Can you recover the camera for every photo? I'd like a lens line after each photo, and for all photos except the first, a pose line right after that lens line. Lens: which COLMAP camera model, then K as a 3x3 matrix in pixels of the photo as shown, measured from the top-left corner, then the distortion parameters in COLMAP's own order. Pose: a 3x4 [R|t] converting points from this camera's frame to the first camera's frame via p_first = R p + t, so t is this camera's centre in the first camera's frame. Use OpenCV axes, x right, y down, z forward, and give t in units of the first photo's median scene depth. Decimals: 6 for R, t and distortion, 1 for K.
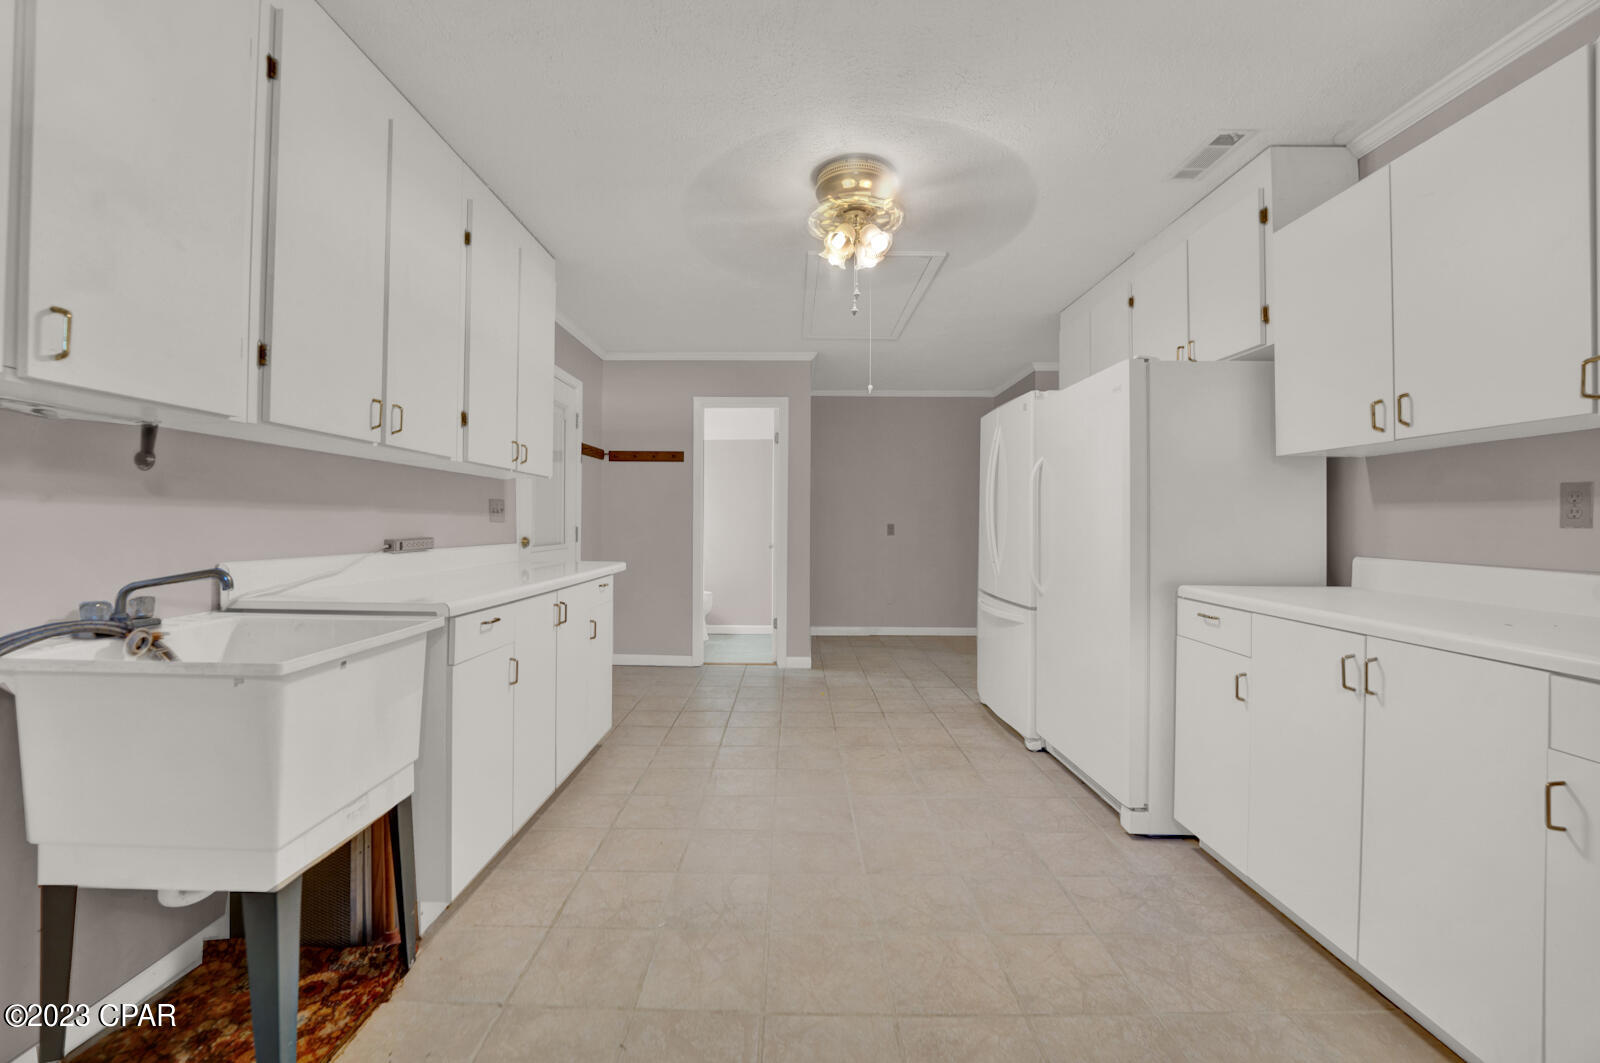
lens RADIAL K [[649.6, 0, 783.7], [0, 649.6, 525.4], [0, 0, 1]] dist [-0.023706, -0.000056]
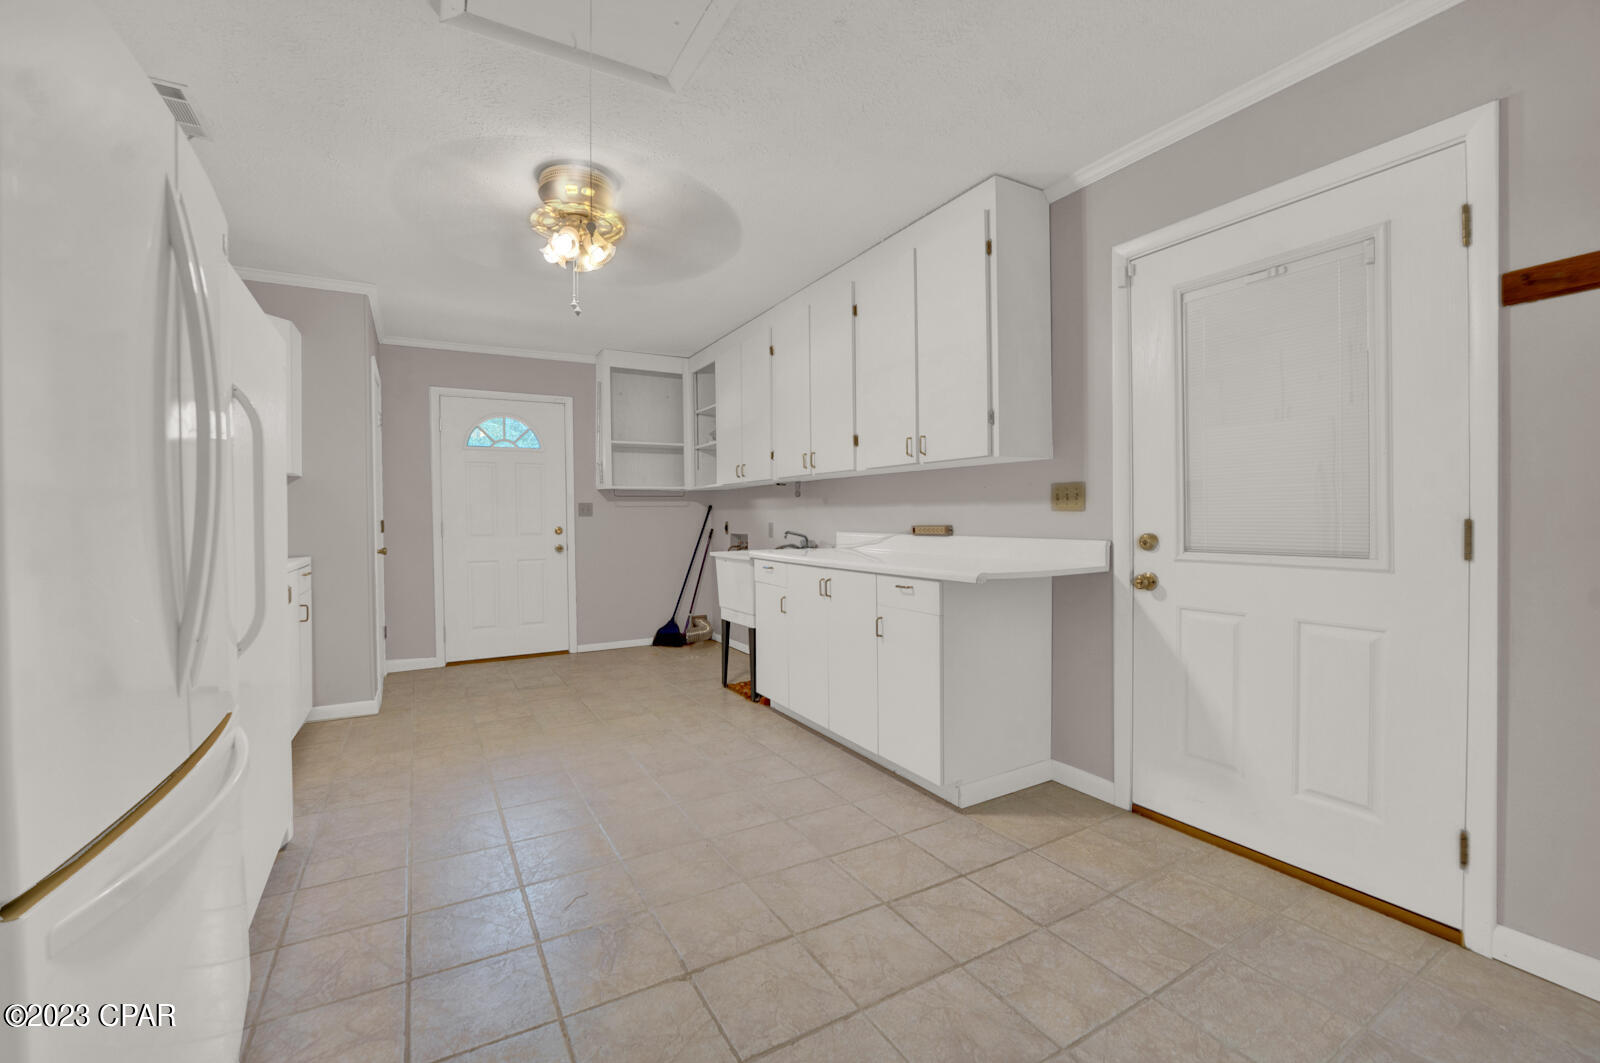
lens RADIAL K [[649.6, 0, 783.7], [0, 649.6, 525.4], [0, 0, 1]] dist [-0.023706, -0.000056]
pose [[-0.862430, 0.012933, -0.506010, 0.353446], [0.004498, 0.999830, 0.017887, -0.005500], [0.506156, 0.013150, -0.862342, 2.064079]]
